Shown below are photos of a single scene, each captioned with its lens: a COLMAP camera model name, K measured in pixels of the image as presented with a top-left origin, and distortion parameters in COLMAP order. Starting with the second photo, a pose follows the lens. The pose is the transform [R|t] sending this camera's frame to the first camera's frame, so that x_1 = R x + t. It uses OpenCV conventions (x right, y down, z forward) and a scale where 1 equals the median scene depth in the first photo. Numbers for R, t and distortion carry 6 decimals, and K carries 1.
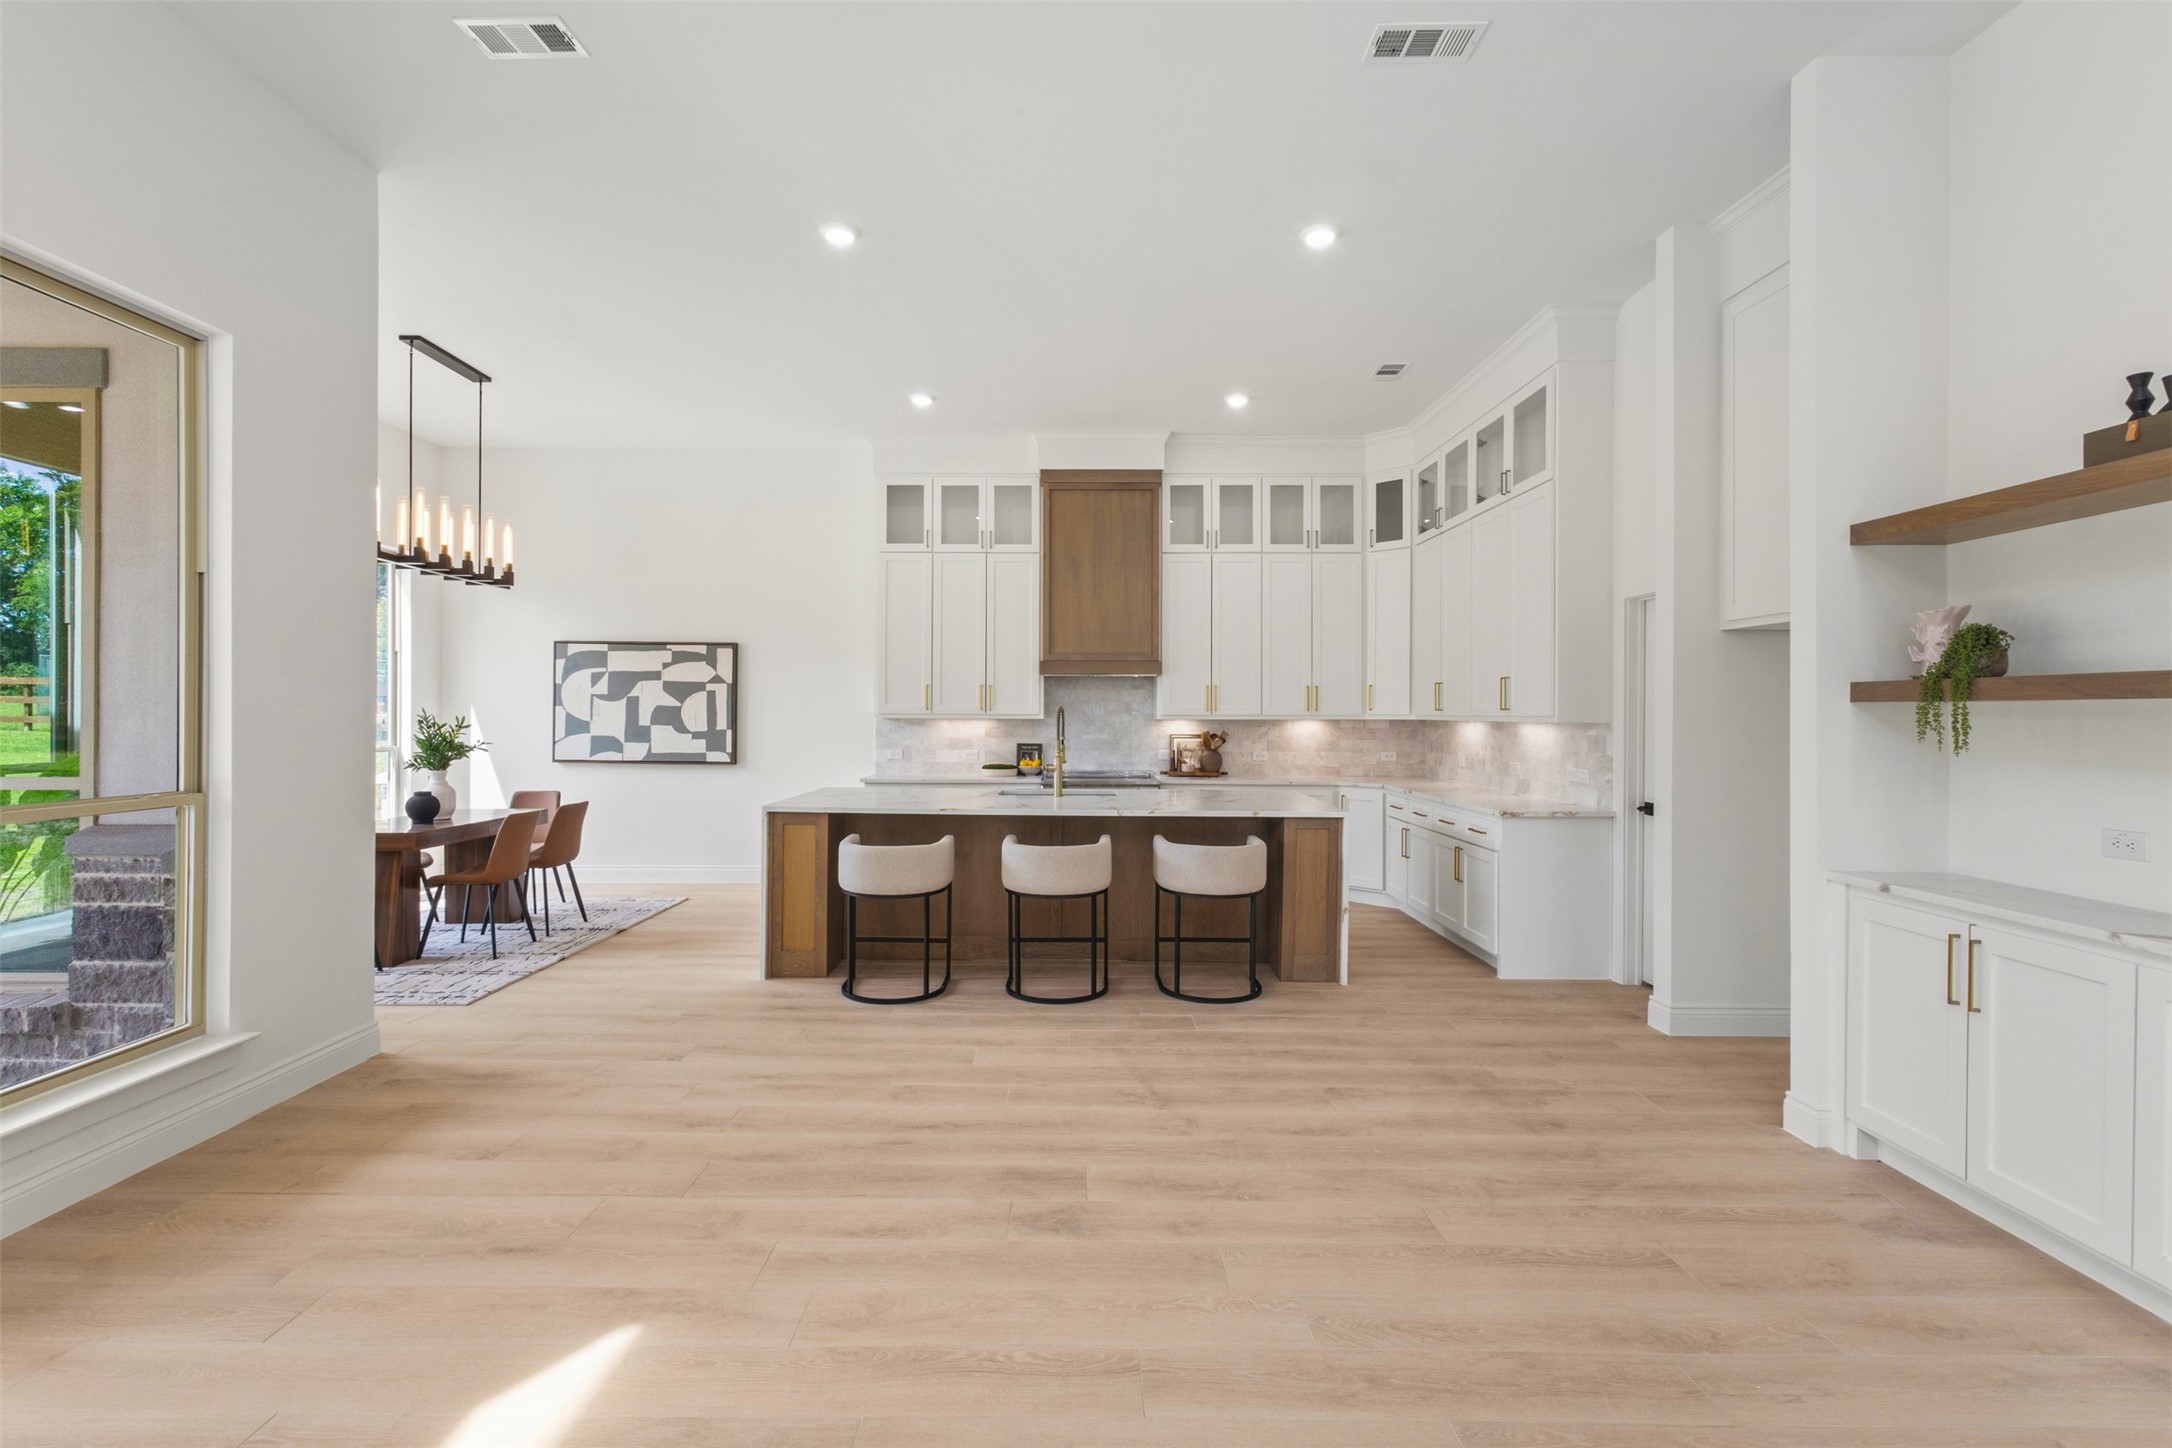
lens RADIAL K [[1000.5, 0, 1074.4], [0, 1000.5, 717.3], [0, 0, 1]] dist [0.000590, 0.000567]
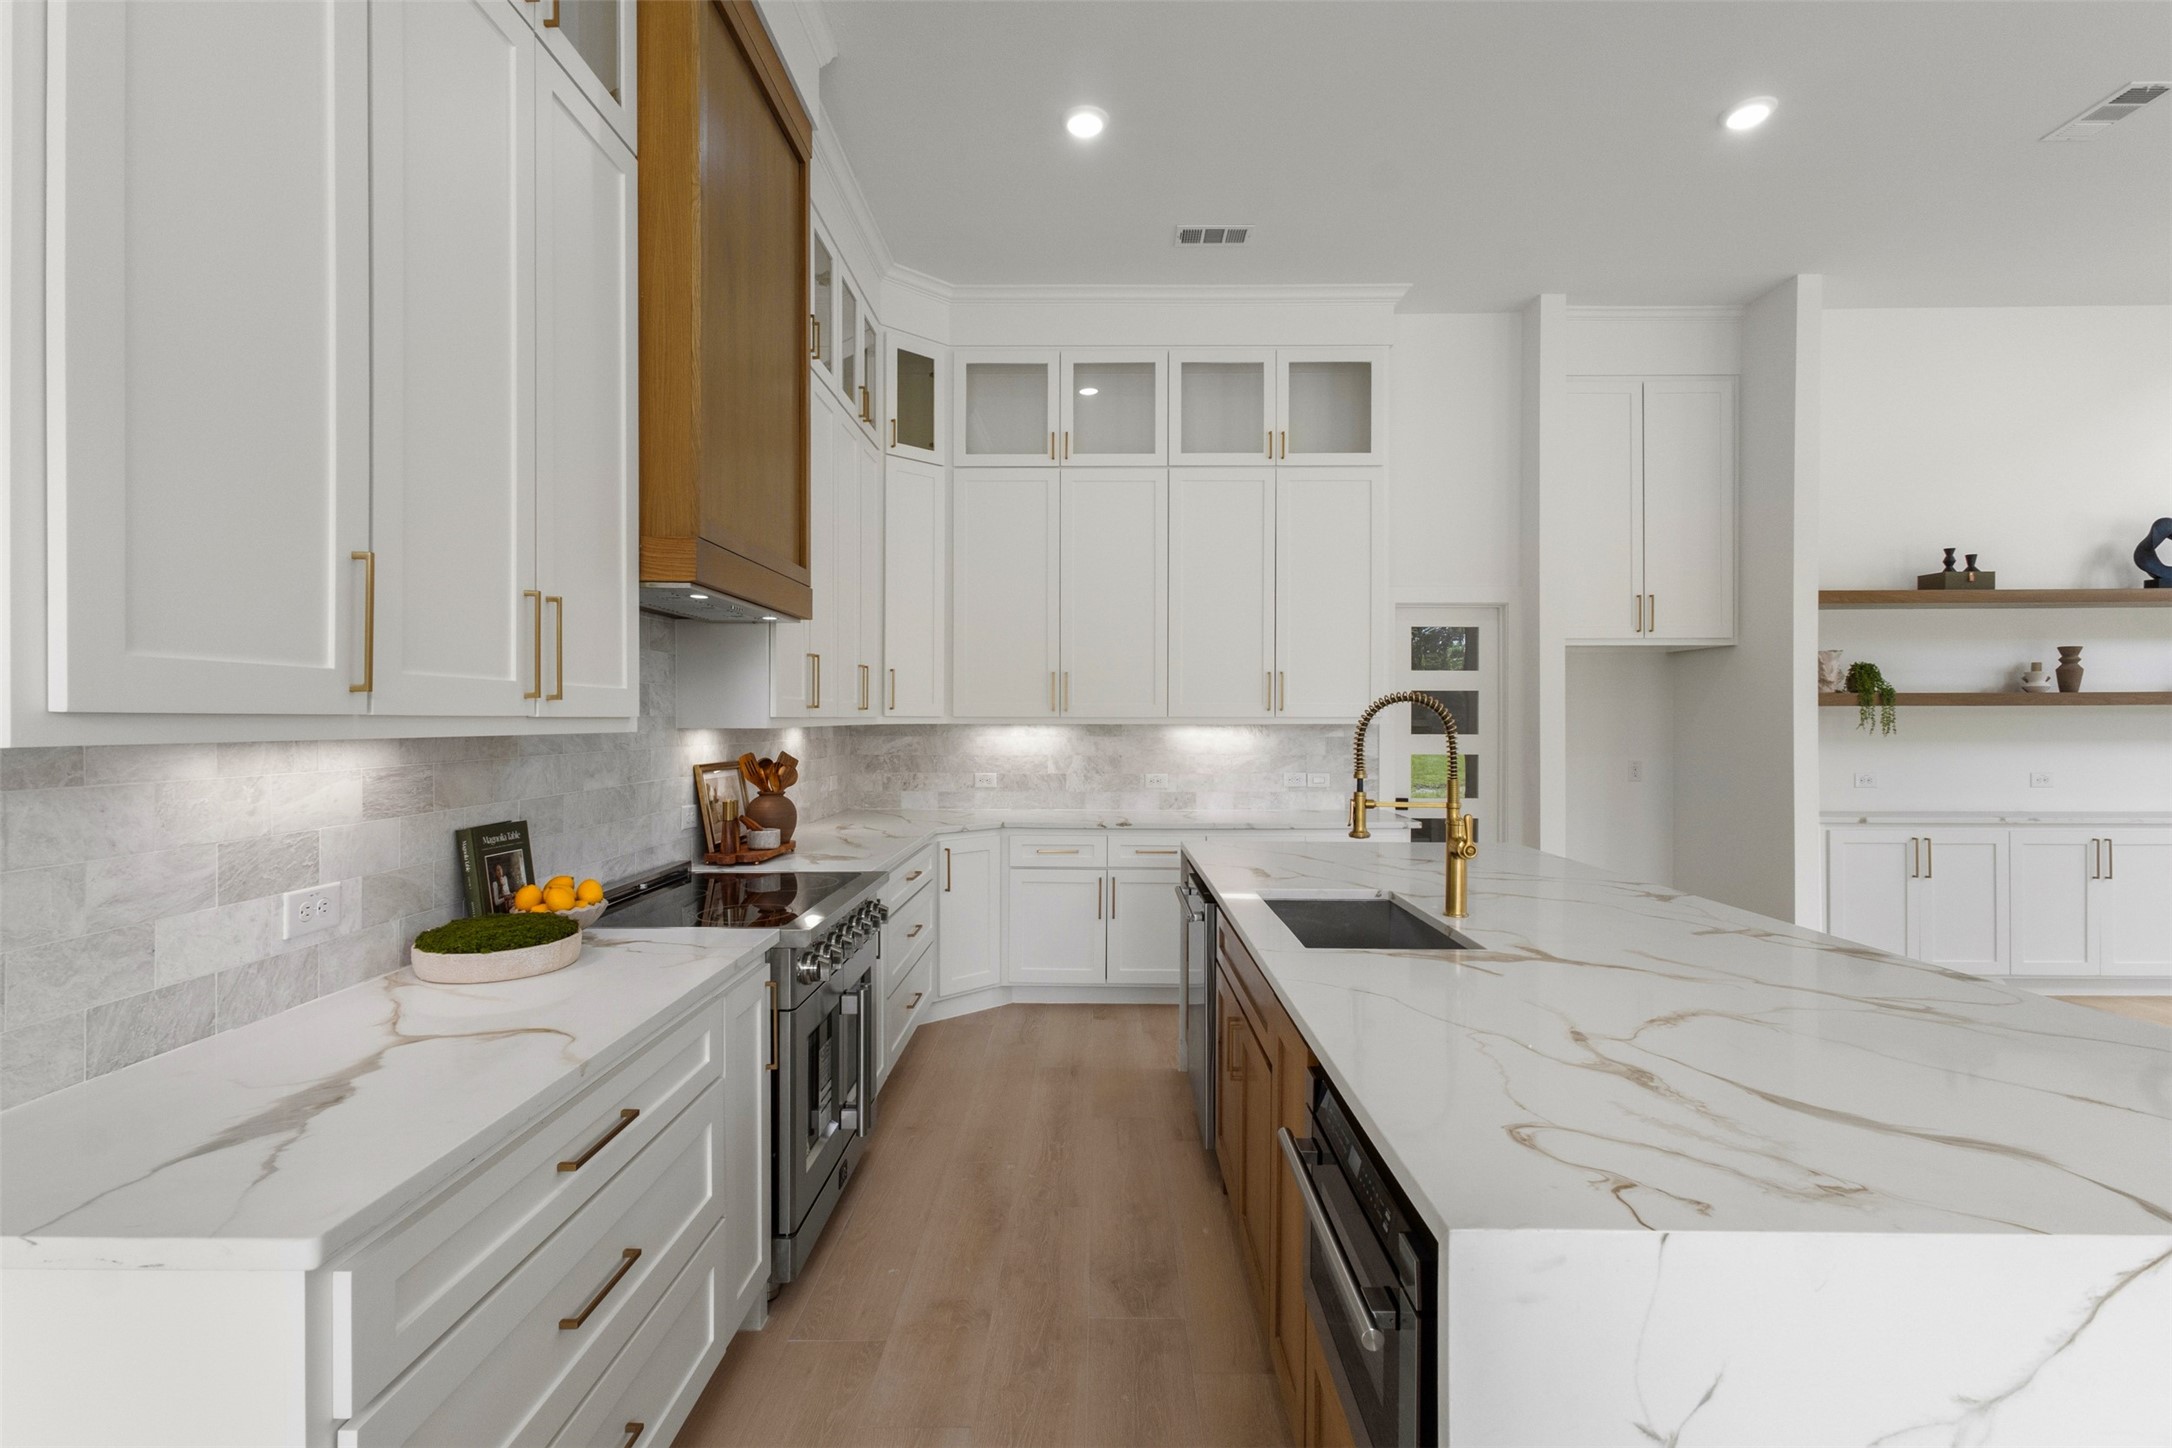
lens RADIAL K [[1000.5, 0, 1083.9], [0, 1000.5, 724.7], [0, 0, 1]] dist [0.000590, 0.000567]
pose [[0.011418, -0.008250, 0.999901, -0.387303], [0.005365, 0.999952, 0.008190, -0.002446], [-0.999920, 0.005271, 0.011462, 1.047516]]
